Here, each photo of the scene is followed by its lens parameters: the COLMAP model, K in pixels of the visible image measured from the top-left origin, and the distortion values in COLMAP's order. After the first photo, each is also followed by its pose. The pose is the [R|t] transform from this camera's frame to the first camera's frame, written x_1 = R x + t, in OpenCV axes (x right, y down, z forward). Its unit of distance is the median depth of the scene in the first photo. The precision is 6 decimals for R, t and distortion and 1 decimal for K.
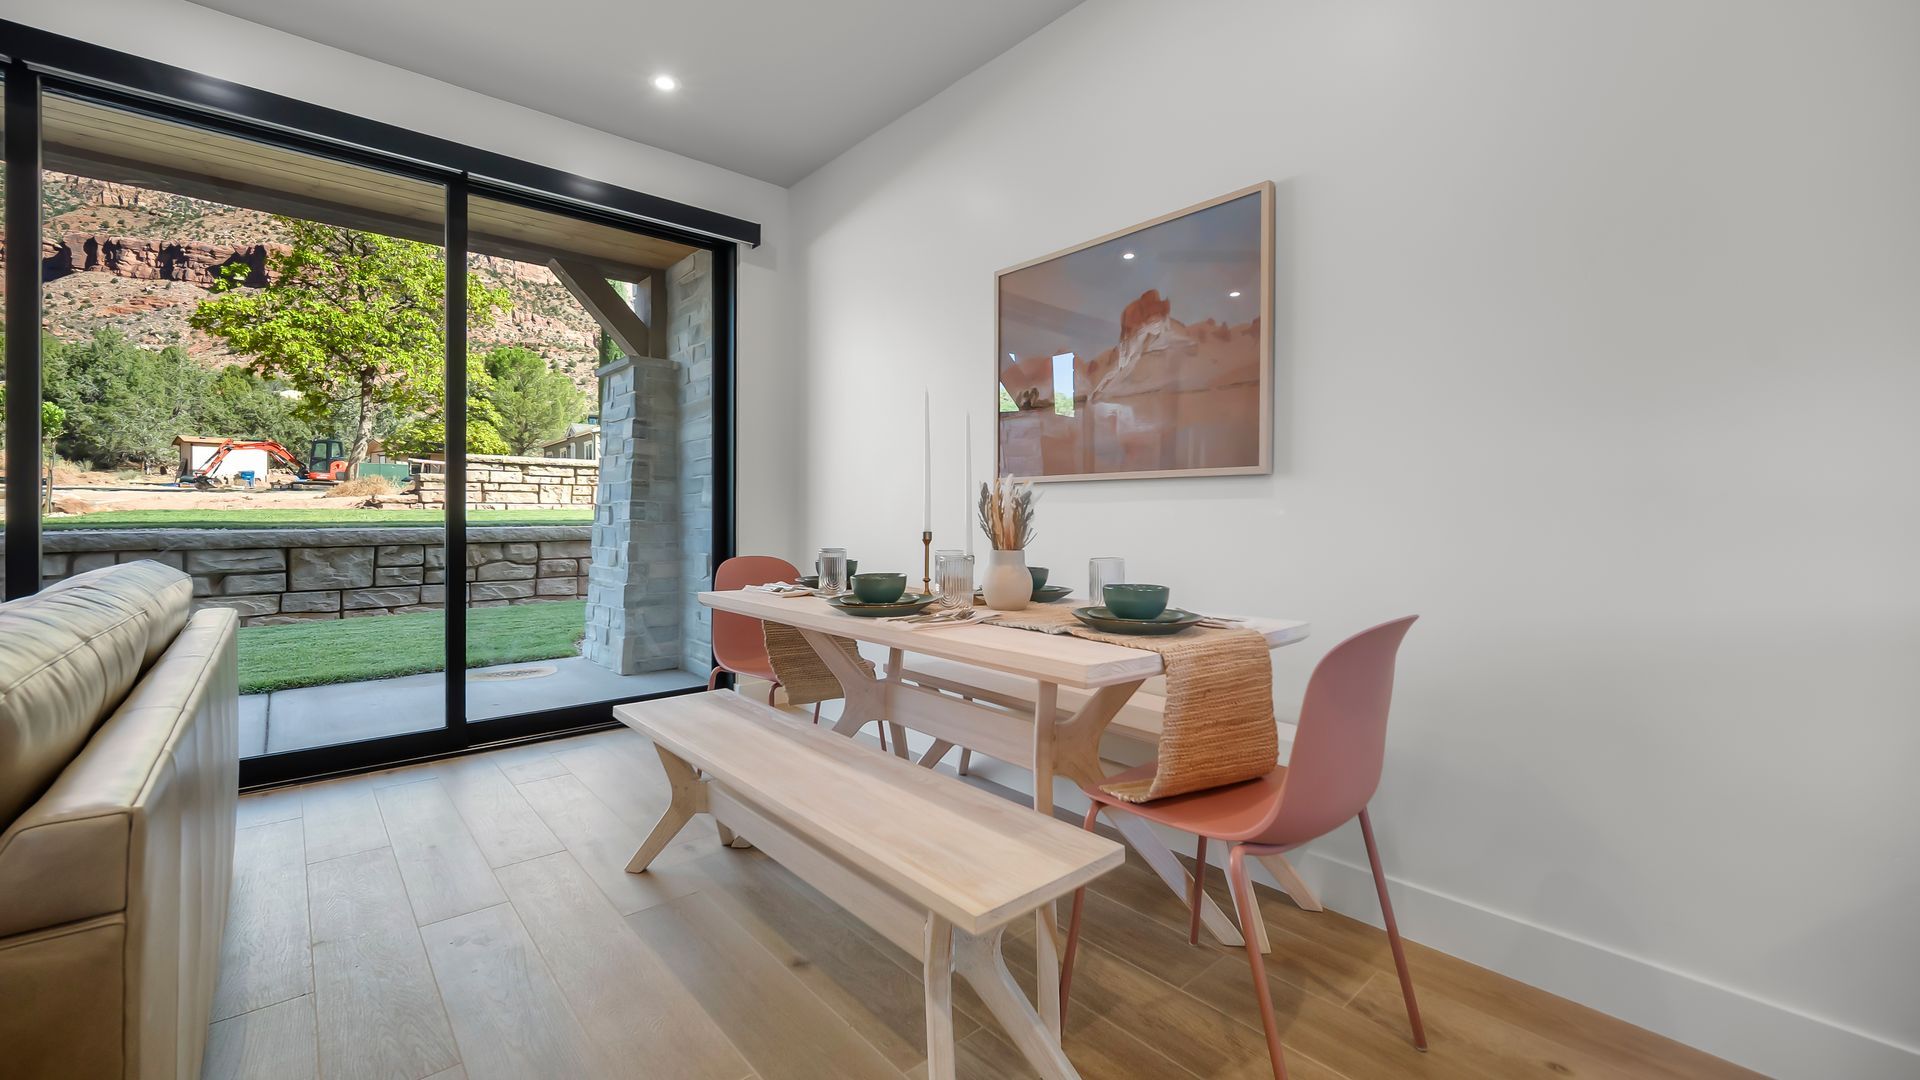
lens RADIAL K [[767.1, 0, 935.2], [0, 767.1, 513.2], [0, 0, 1]] dist [-0.003460, 0.000098]
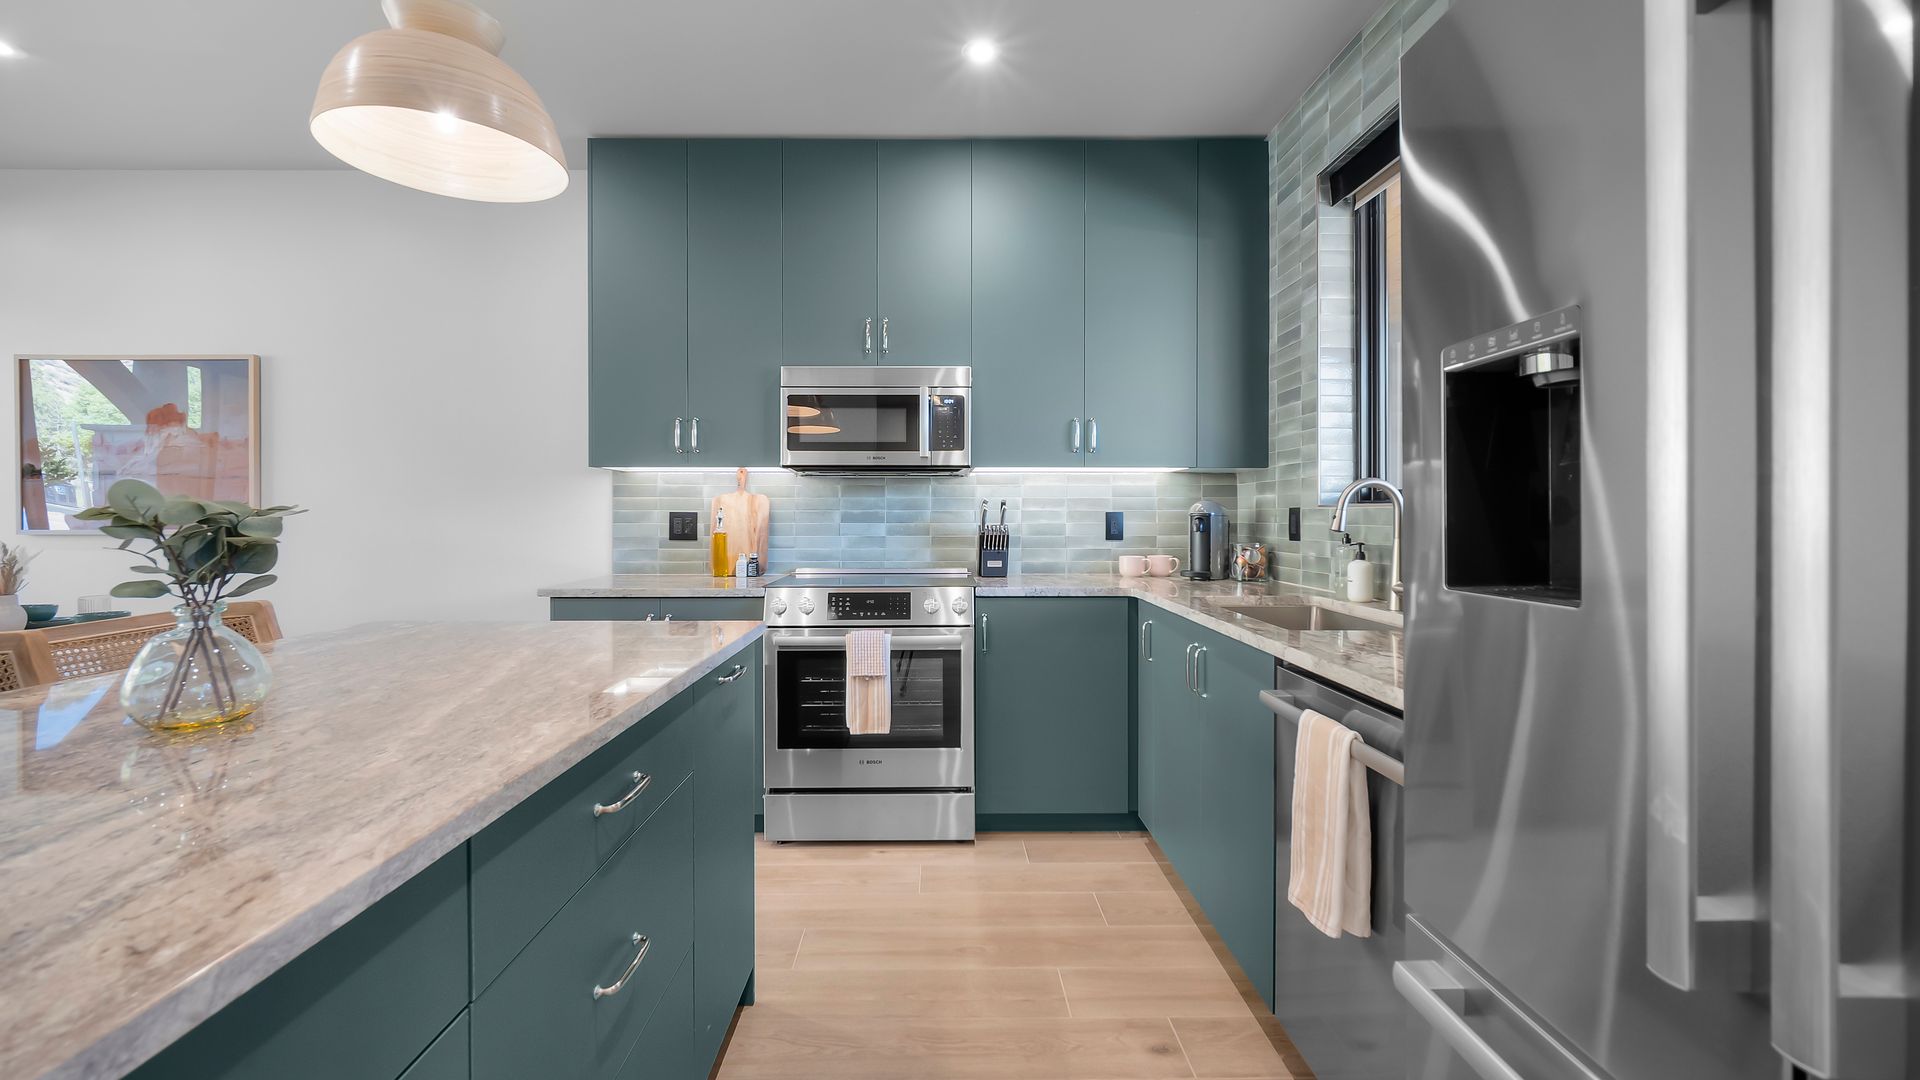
lens RADIAL K [[767.1, 0, 934.7], [0, 767.1, 519.0], [0, 0, 1]] dist [-0.003460, 0.000098]
pose [[0.642598, -0.009018, 0.766151, 0.015295], [0.002809, 0.999952, 0.009414, -0.012507], [-0.766199, -0.003897, 0.642592, -0.152363]]
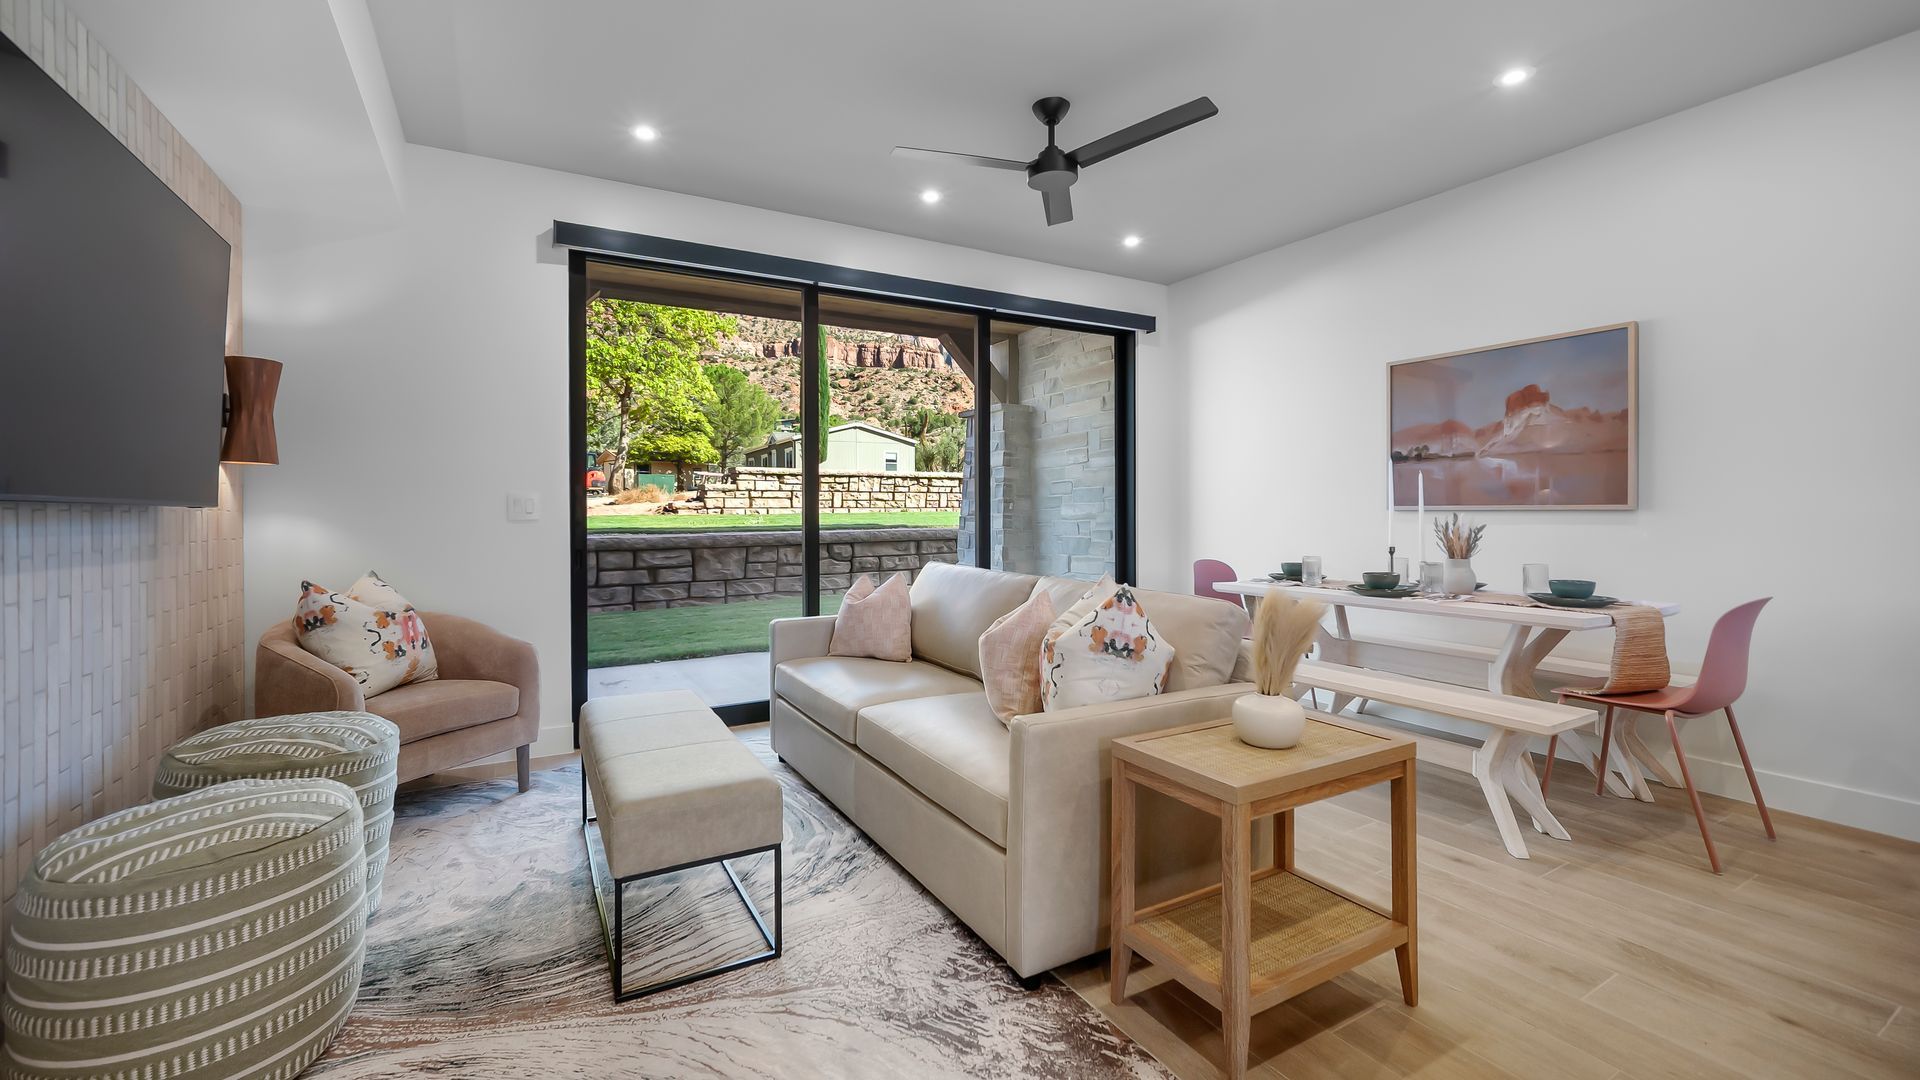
lens RADIAL K [[767.1, 0, 938.3], [0, 767.1, 510.9], [0, 0, 1]] dist [-0.003460, 0.000098]
pose [[0.980928, -0.007676, -0.194218, -0.085249], [0.007977, 0.999968, 0.000767, -0.008130], [0.194206, -0.002302, 0.980958, -0.104182]]
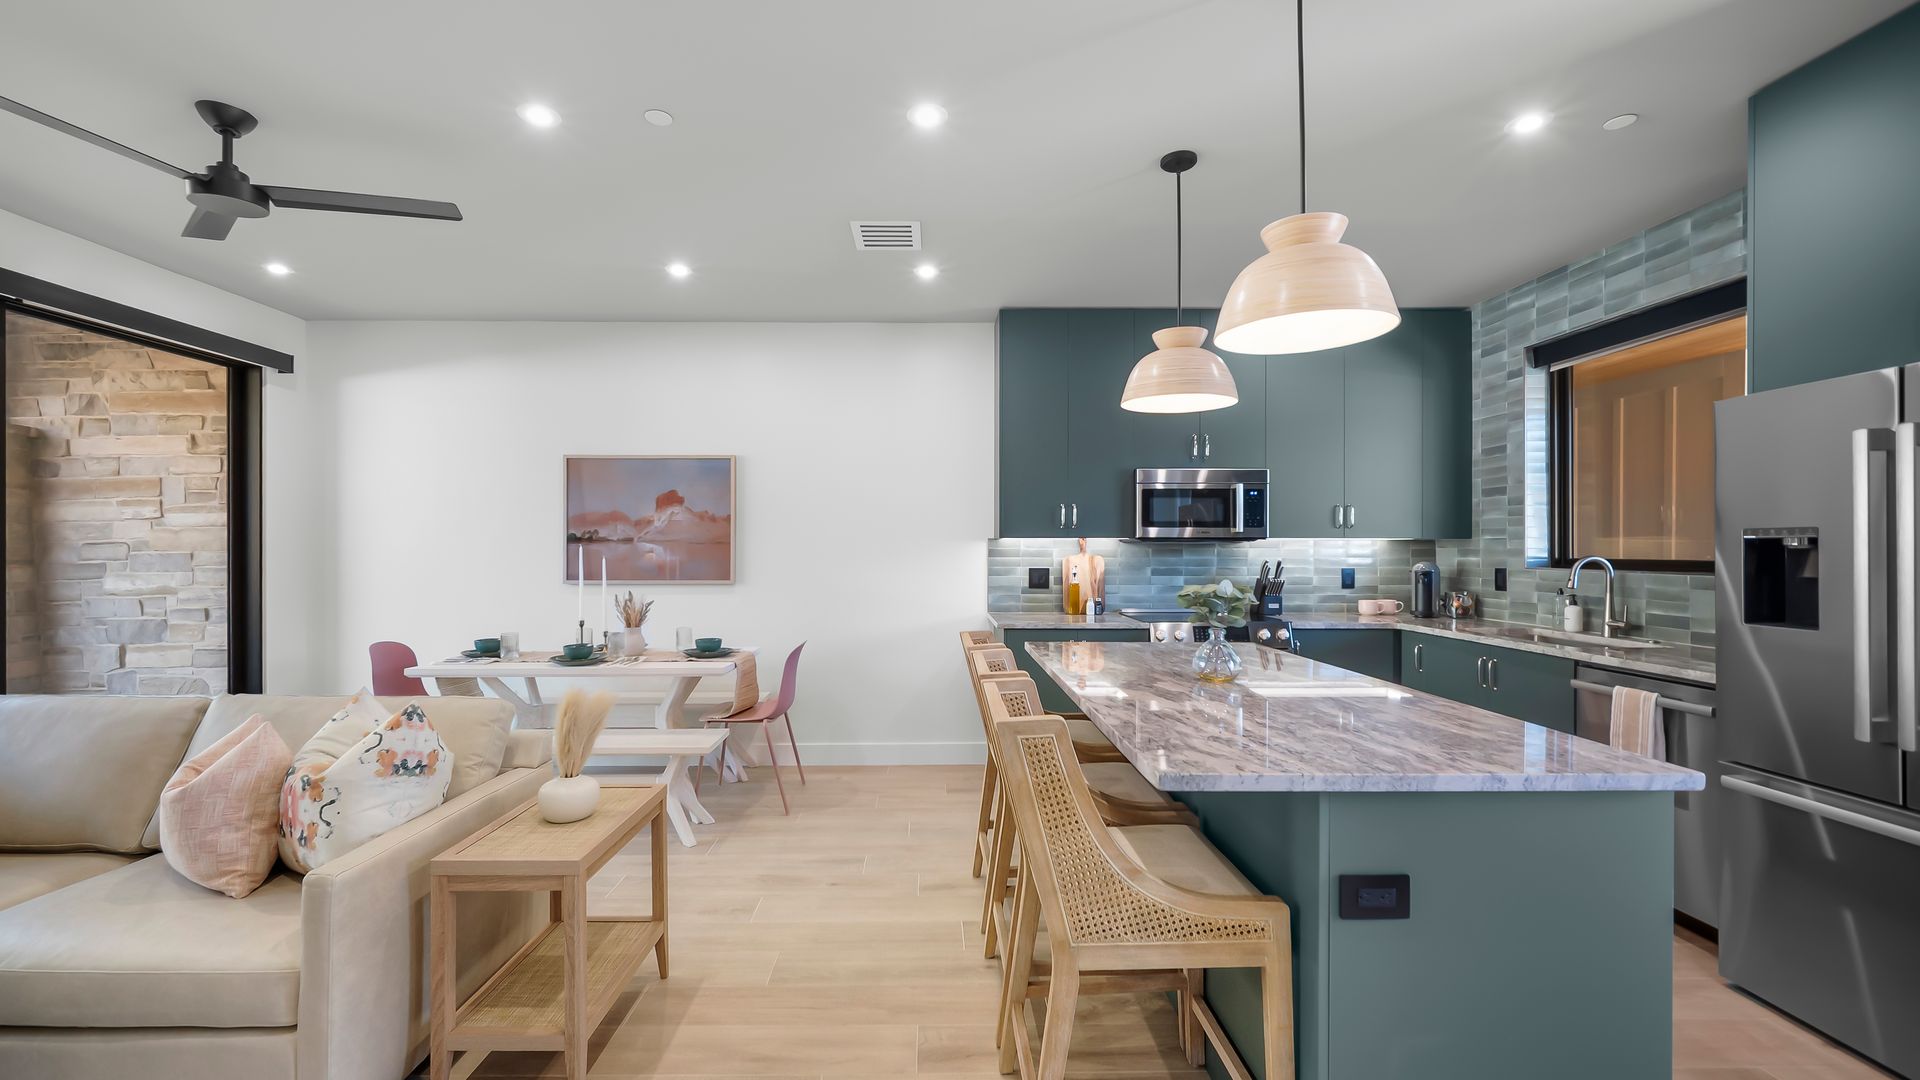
lens RADIAL K [[767.1, 0, 934.7], [0, 767.1, 549.6], [0, 0, 1]] dist [-0.003460, 0.000098]
pose [[0.641301, -0.004234, 0.767278, -0.122184], [0.001868, 0.999990, 0.003957, -0.021170], [-0.767287, -0.001104, 0.641303, -0.120441]]
